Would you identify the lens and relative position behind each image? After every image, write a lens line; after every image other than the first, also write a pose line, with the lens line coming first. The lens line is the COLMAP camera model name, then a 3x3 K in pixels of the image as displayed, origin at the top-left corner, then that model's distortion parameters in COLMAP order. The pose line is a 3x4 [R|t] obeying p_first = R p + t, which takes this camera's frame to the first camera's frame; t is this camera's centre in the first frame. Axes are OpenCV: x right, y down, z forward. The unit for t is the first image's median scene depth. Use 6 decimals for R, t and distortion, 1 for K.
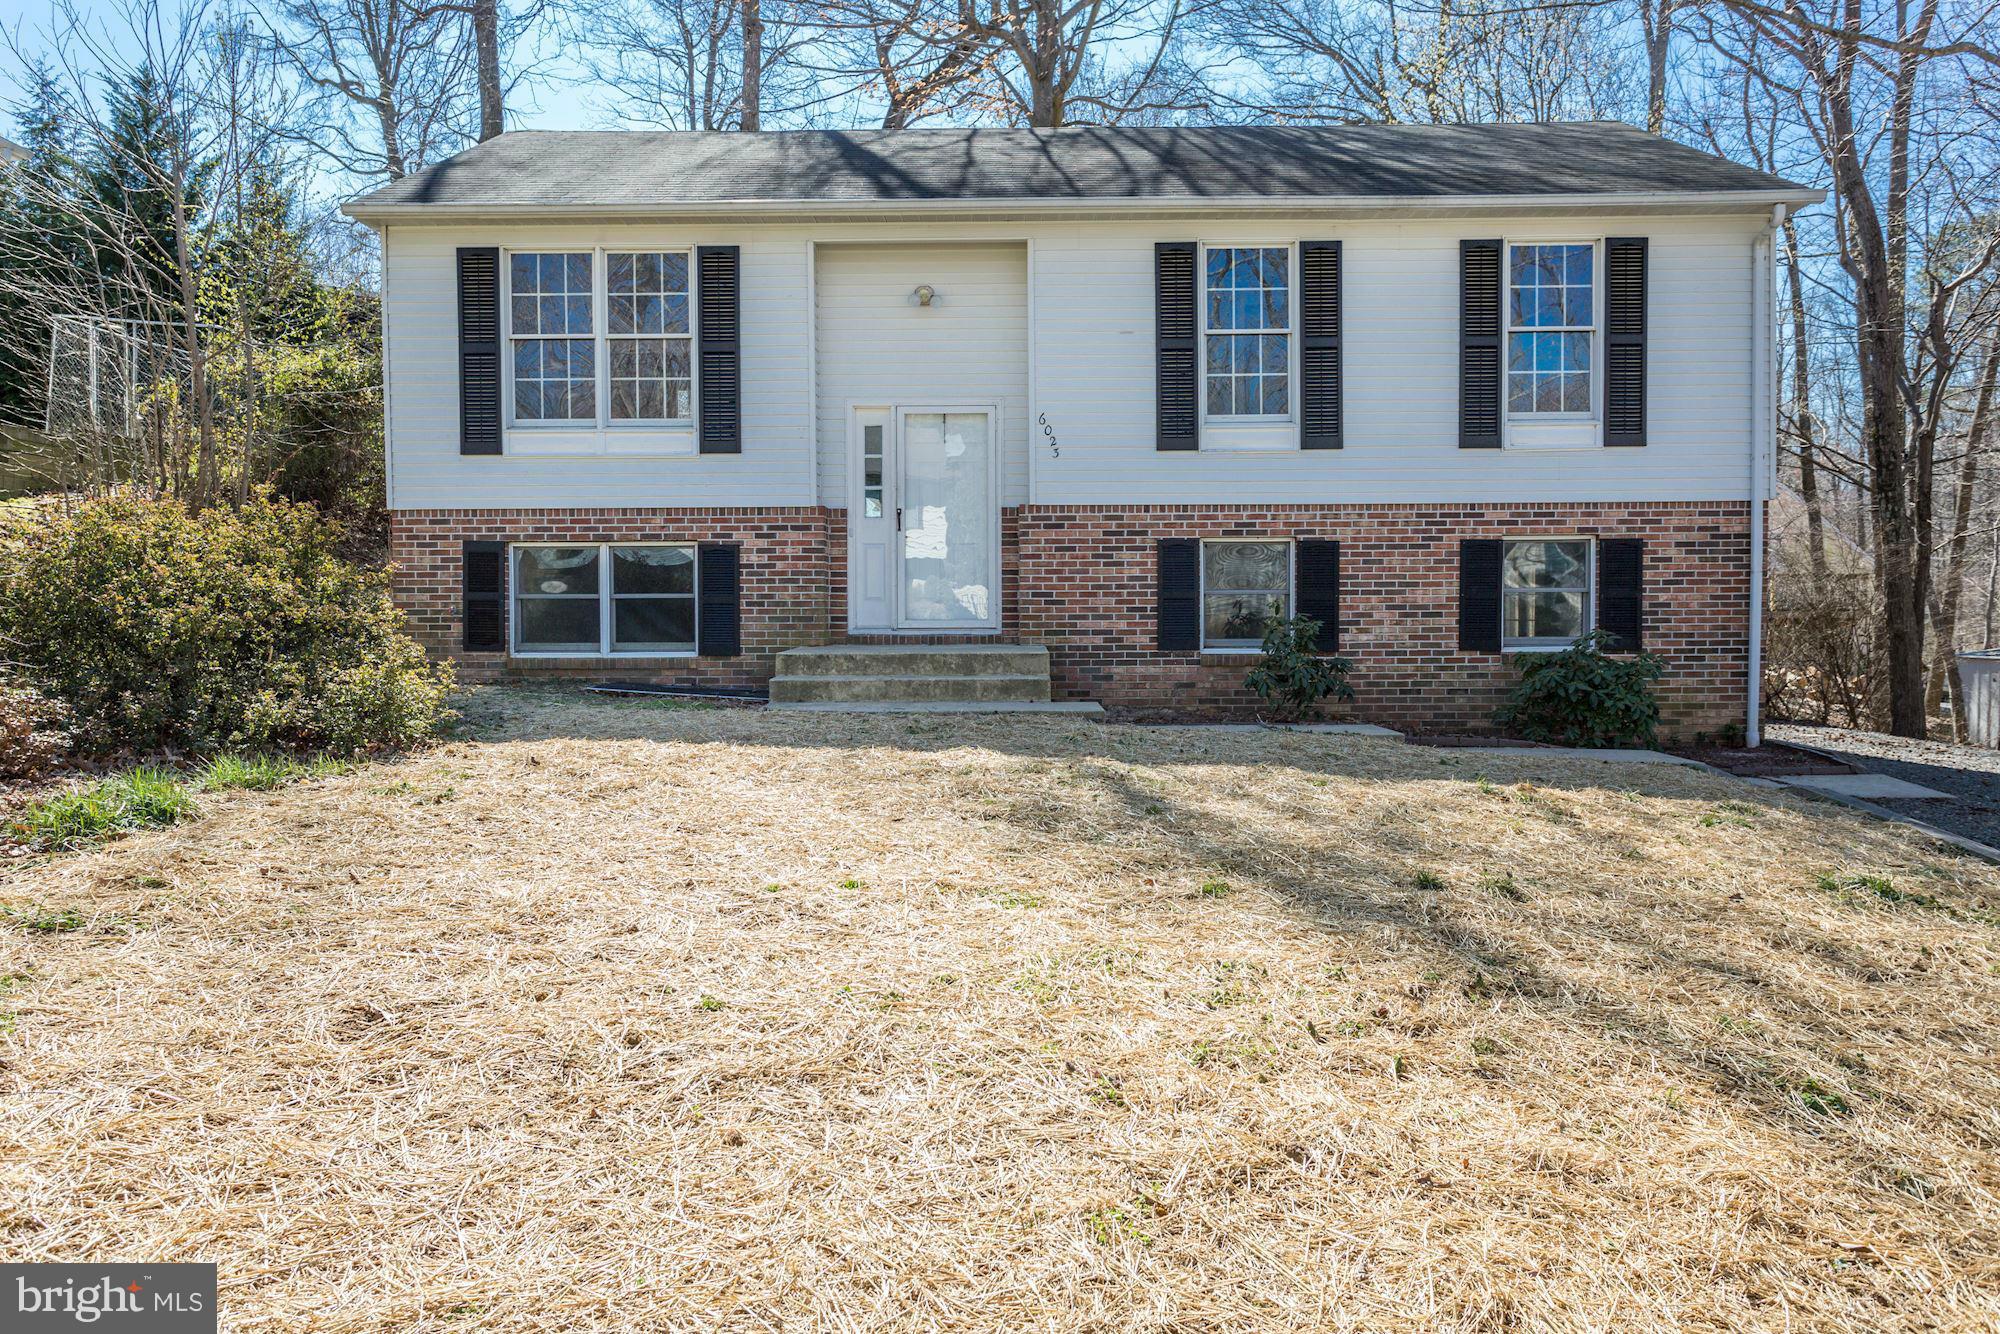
lens RADIAL K [[859.9, 0, 1000.3], [0, 859.9, 673.7], [0, 0, 1]] dist [0.001019, 0.000378]
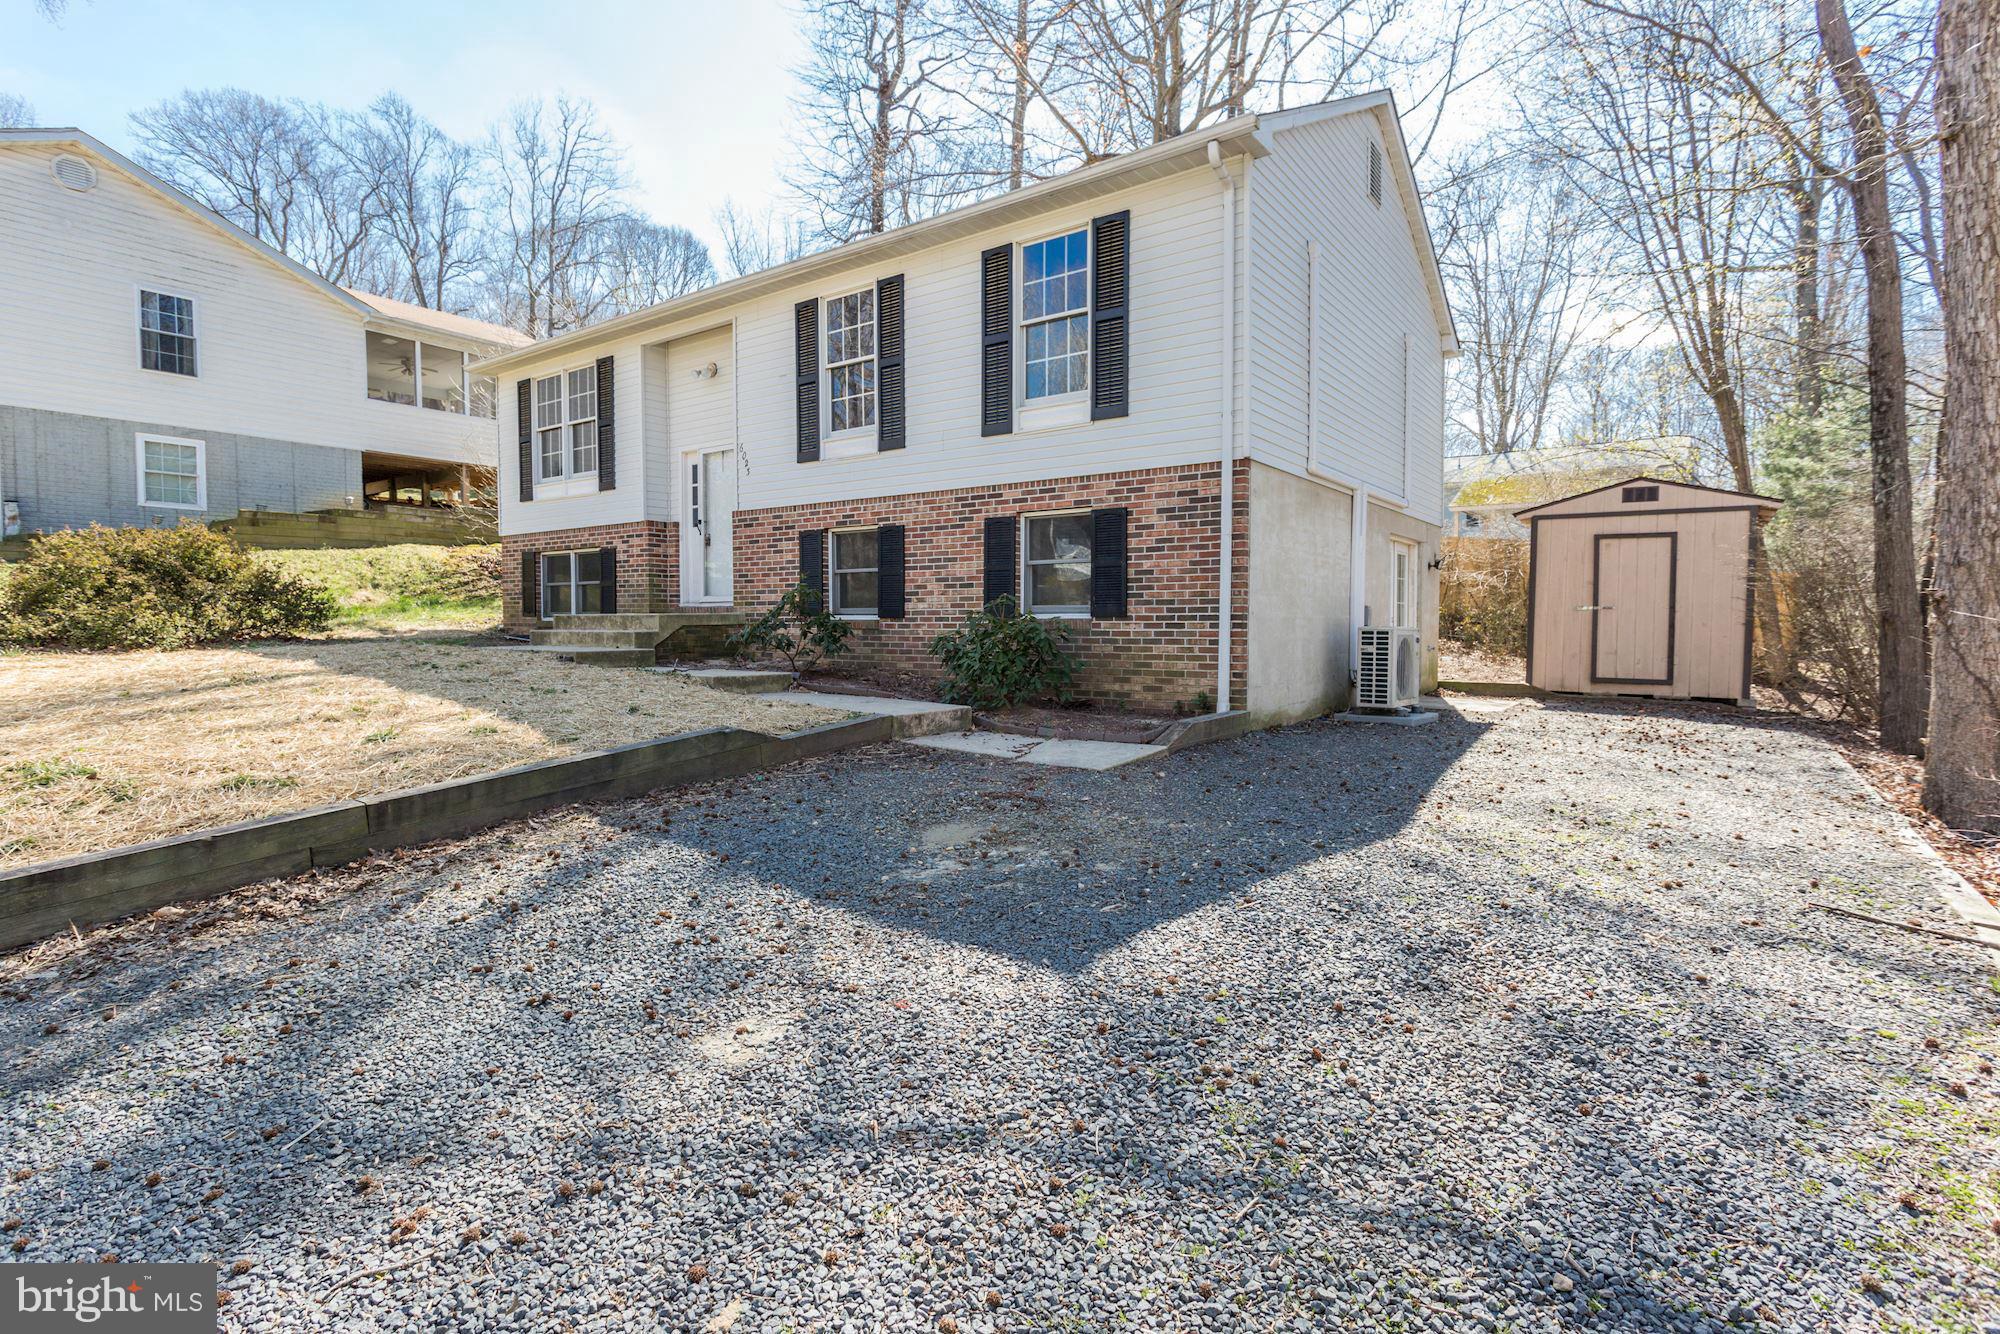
lens RADIAL K [[951.1, 0, 1008.0], [0, 951.1, 660.5], [0, 0, 1]] dist [0.001422, 0.002166]
pose [[0.818497, 0.028143, -0.573821, 1.280069], [-0.013430, 0.999464, 0.029862, -0.007490], [0.574353, -0.016735, 0.818436, -0.006971]]
